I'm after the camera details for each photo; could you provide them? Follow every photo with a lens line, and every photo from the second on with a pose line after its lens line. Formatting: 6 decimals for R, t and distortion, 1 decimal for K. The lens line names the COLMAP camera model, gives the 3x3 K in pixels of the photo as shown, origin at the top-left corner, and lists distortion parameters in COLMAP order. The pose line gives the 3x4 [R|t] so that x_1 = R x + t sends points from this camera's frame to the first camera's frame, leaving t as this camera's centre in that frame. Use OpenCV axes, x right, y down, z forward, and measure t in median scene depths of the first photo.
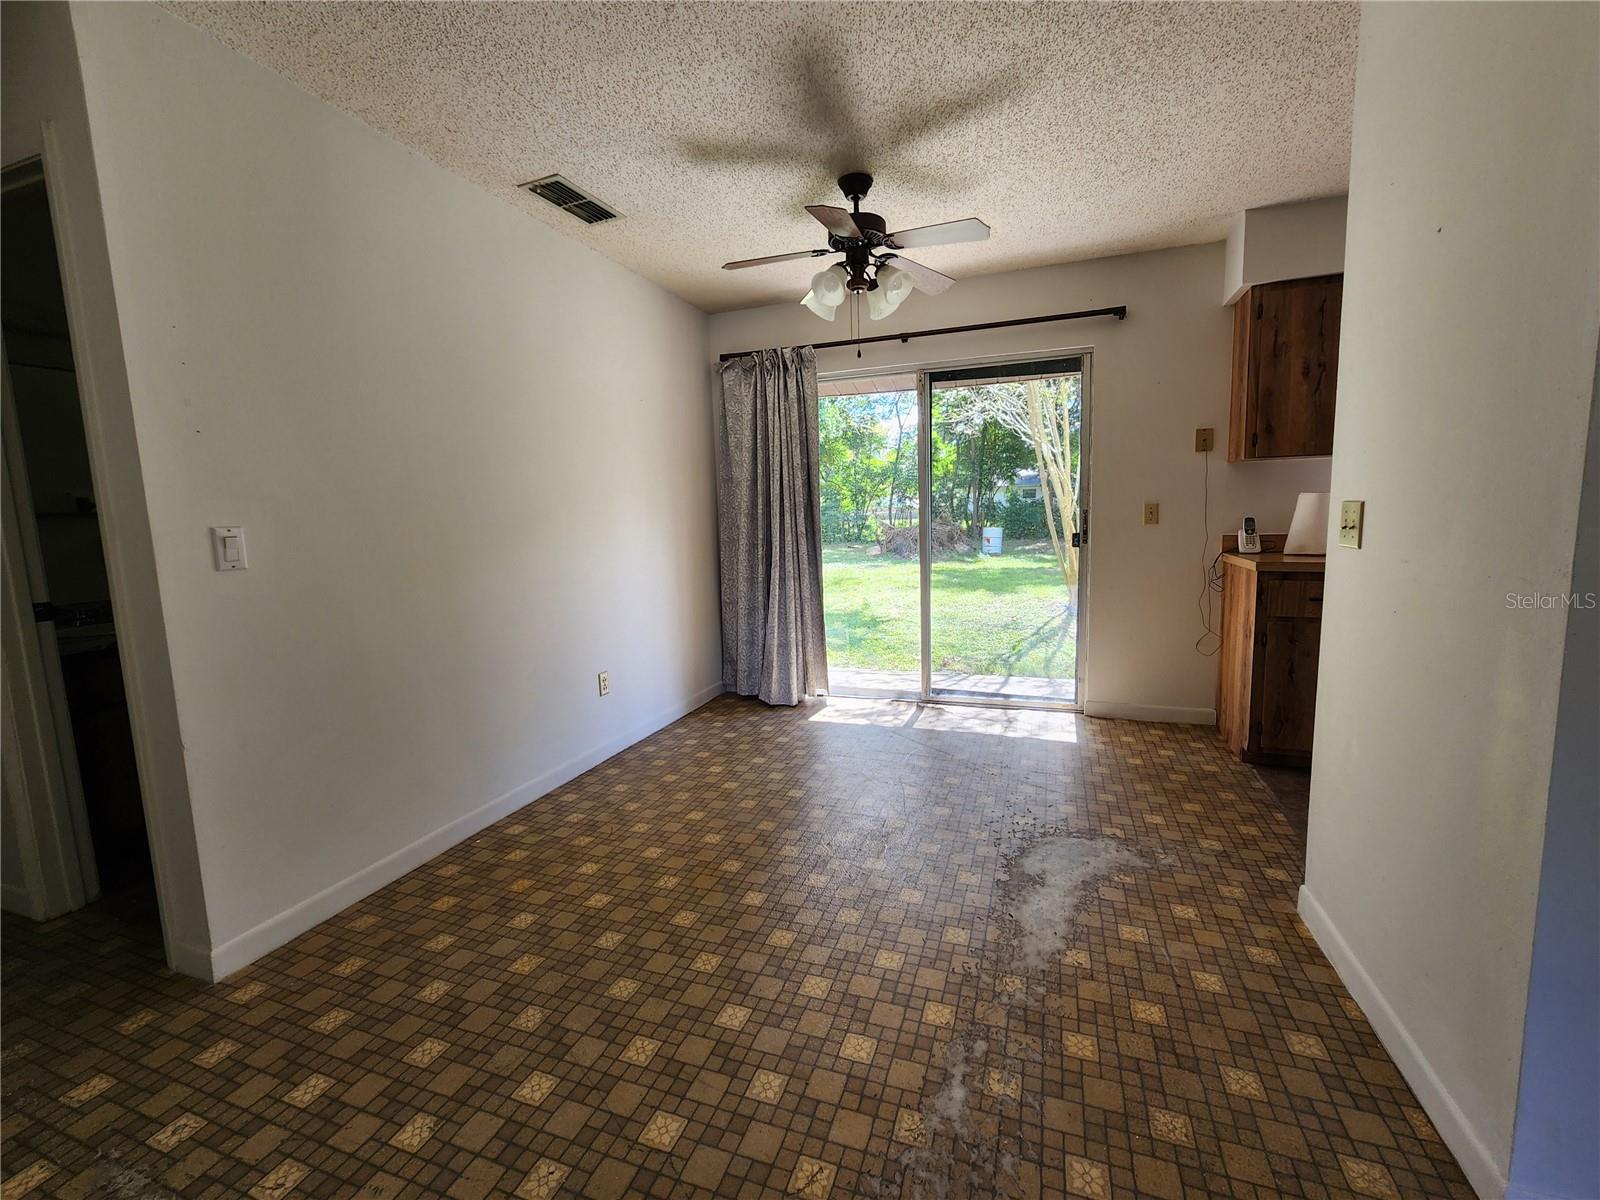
lens RADIAL K [[659.7, 0, 806.2], [0, 659.7, 591.1], [0, 0, 1]] dist [-0.003916, 0.000251]
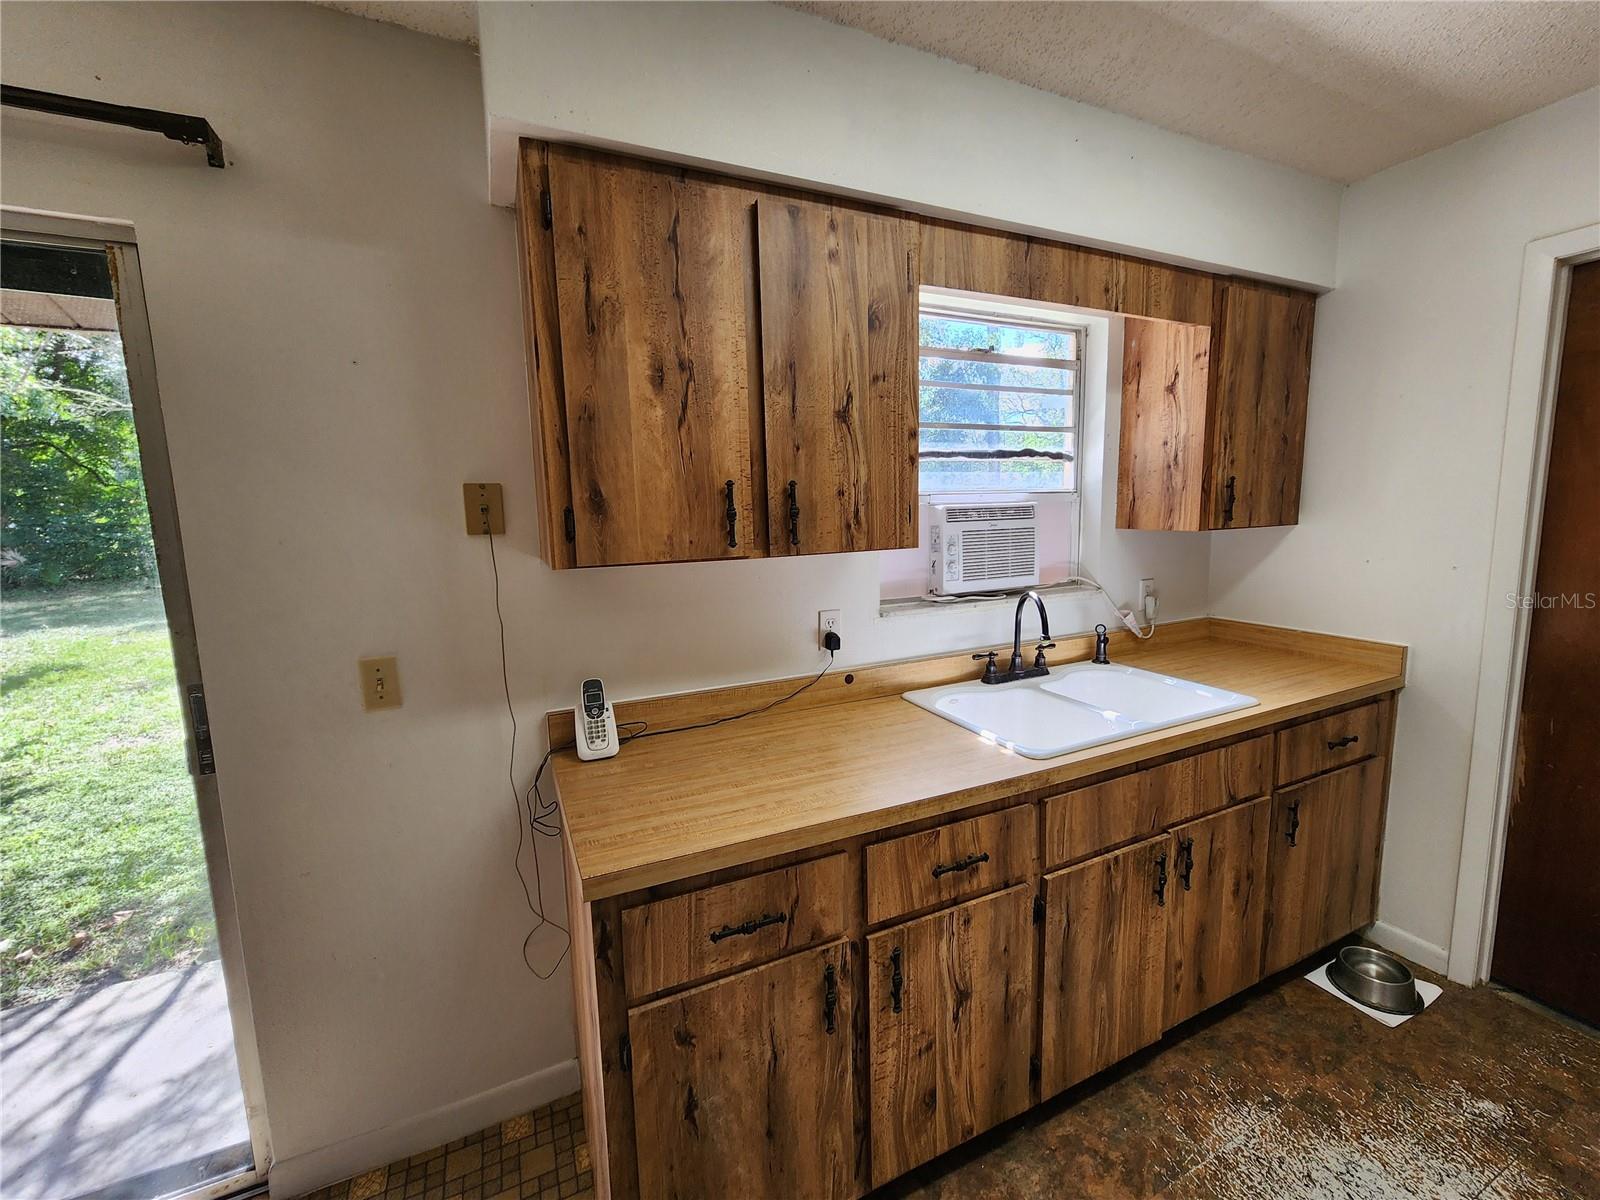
lens RADIAL K [[657.6, 0, 801.7], [0, 657.6, 594.3], [0, 0, 1]] dist [-0.001384, 0.001060]
pose [[0.701436, -0.080999, 0.708115, 0.496394], [0.088361, 0.995739, 0.026371, -0.187940], [-0.707234, 0.044073, 0.705604, 0.617961]]
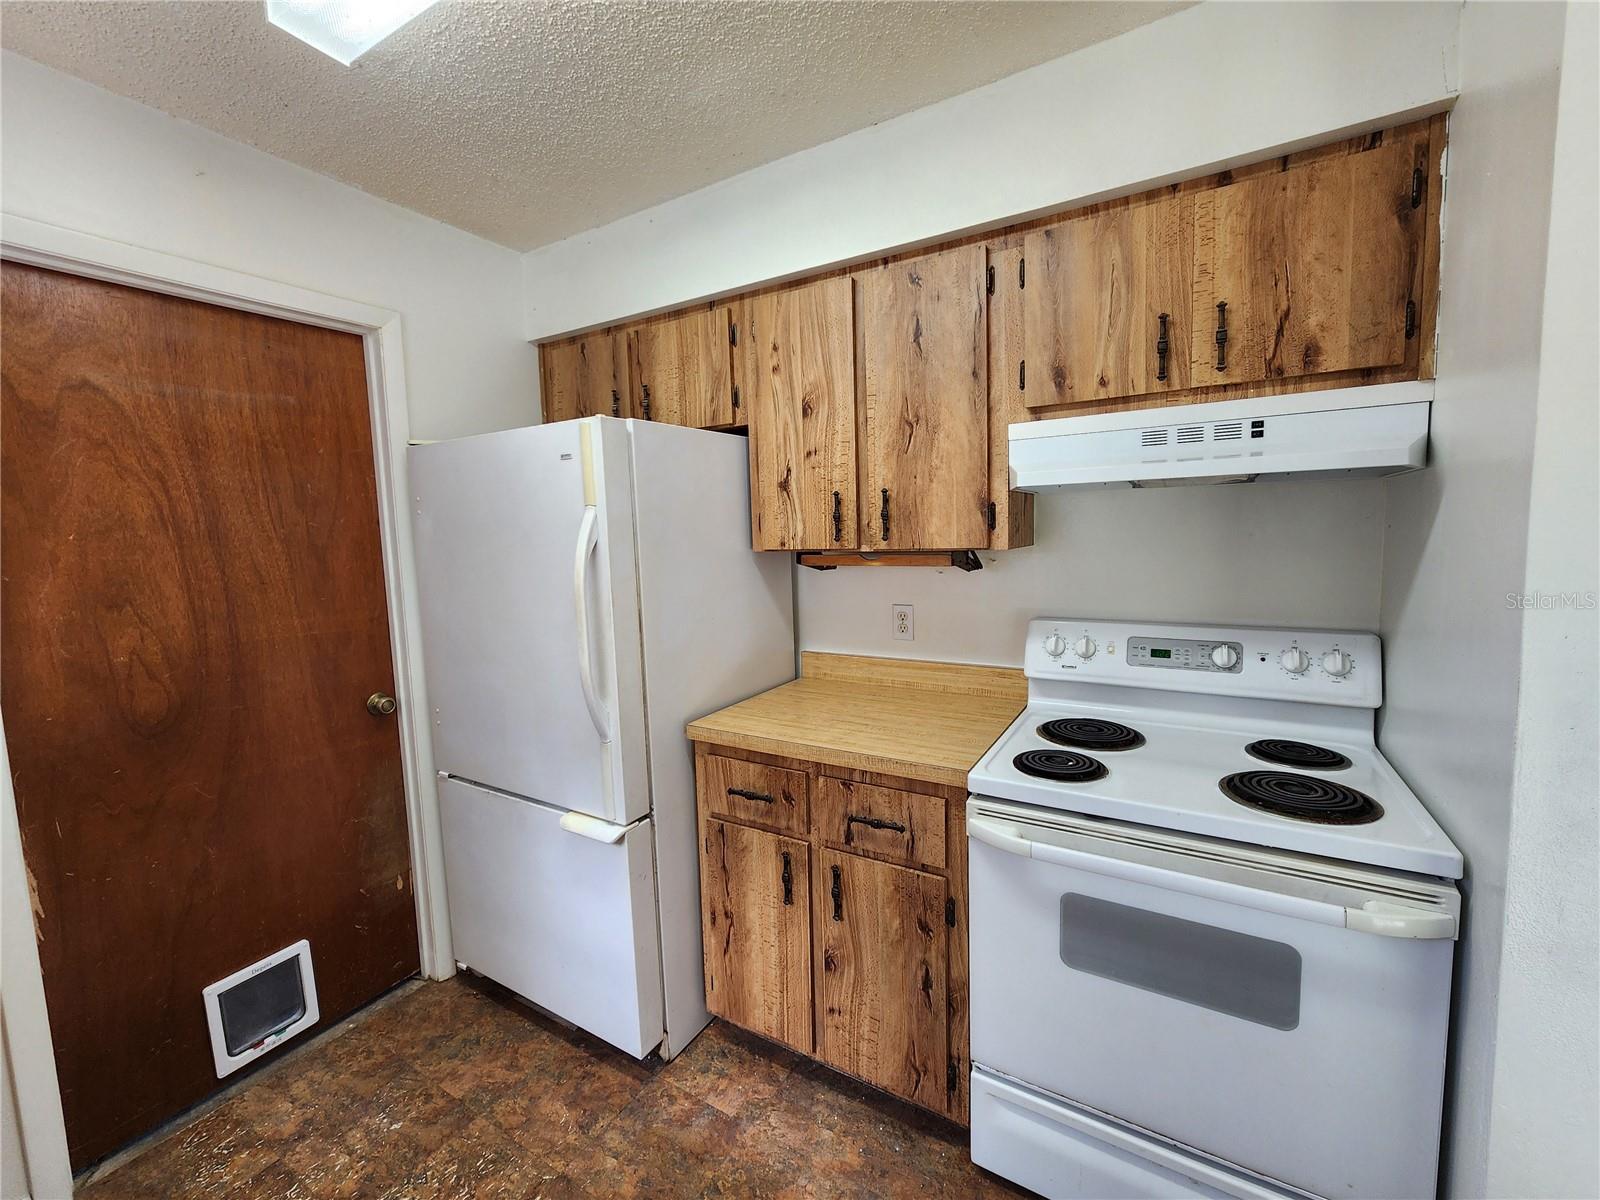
lens RADIAL K [[659.7, 0, 806.2], [0, 659.7, 591.1], [0, 0, 1]] dist [-0.003916, 0.000251]
pose [[-0.980369, 0.042898, 0.192448, 0.754703], [0.081577, 0.976837, 0.197827, -0.213408], [-0.179504, 0.209642, -0.961160, 0.897131]]
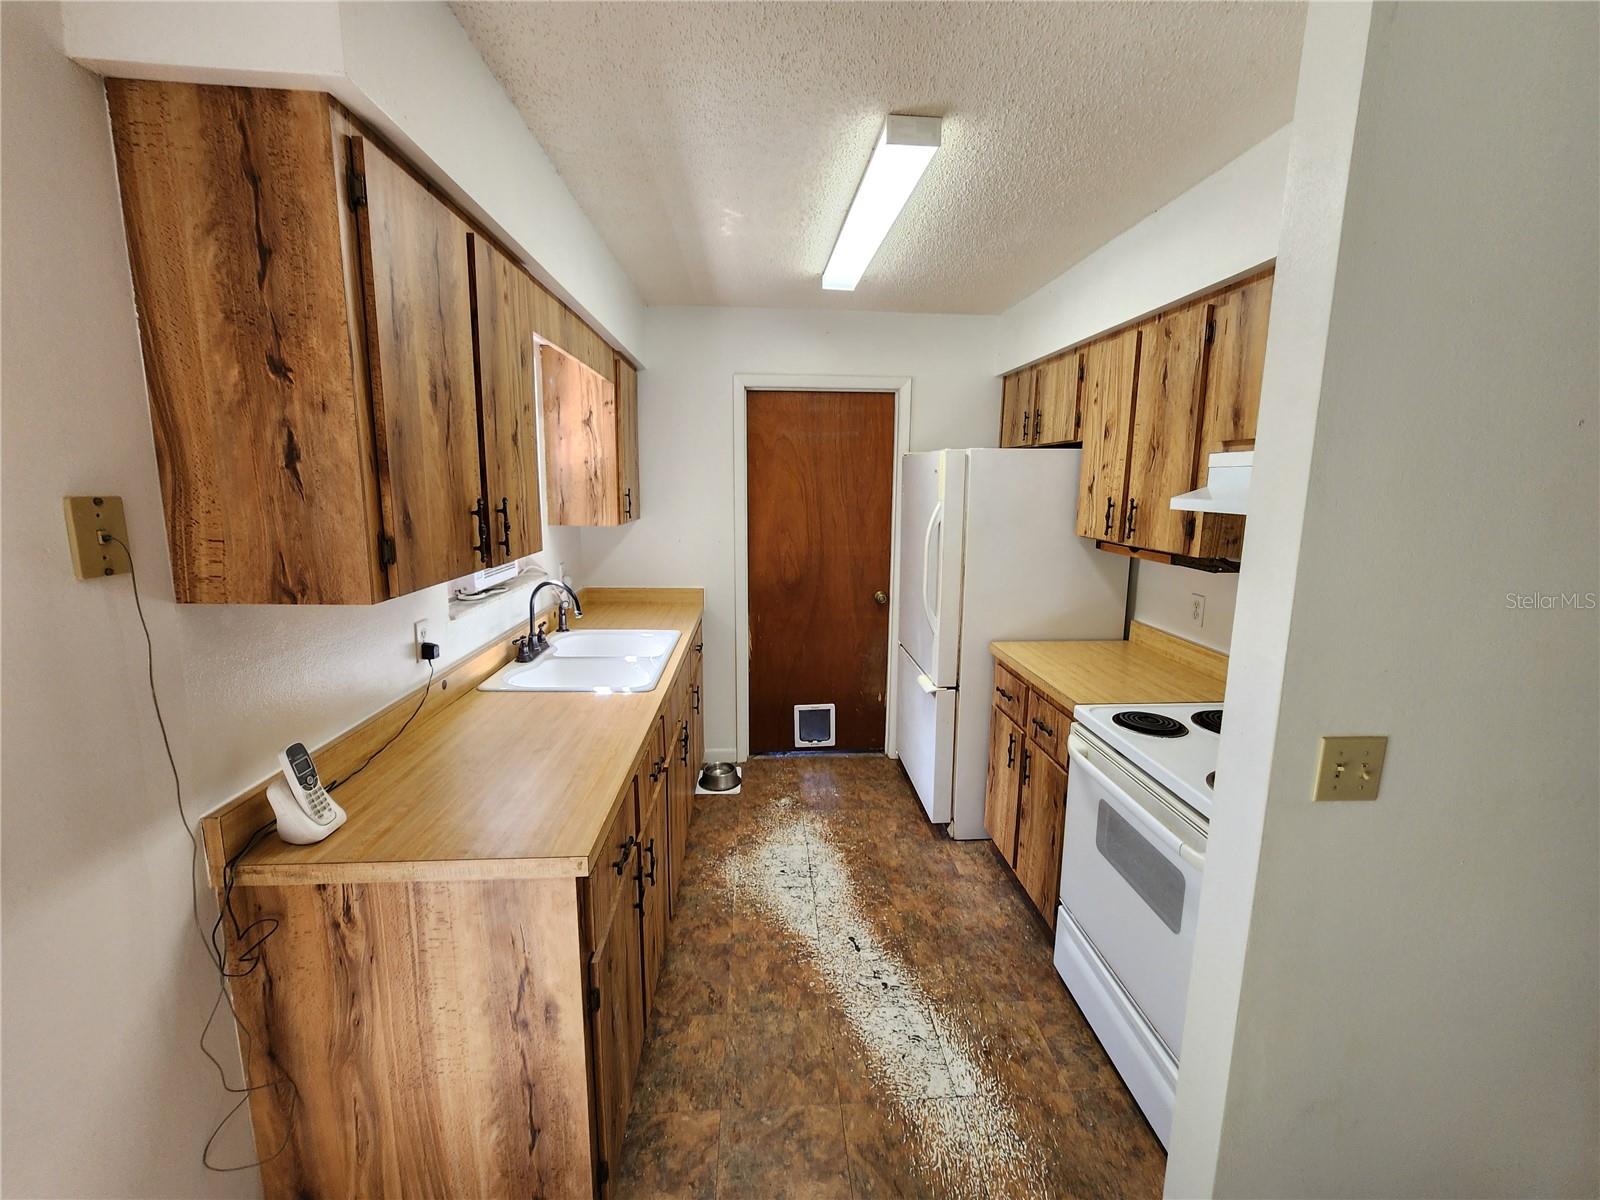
lens RADIAL K [[659.7, 0, 806.2], [0, 659.7, 591.1], [0, 0, 1]] dist [-0.003916, 0.000251]
pose [[-0.406110, -0.125045, 0.905228, 0.256050], [0.107761, 0.977129, 0.183322, -0.255320], [-0.907448, 0.171997, -0.383347, 0.948400]]
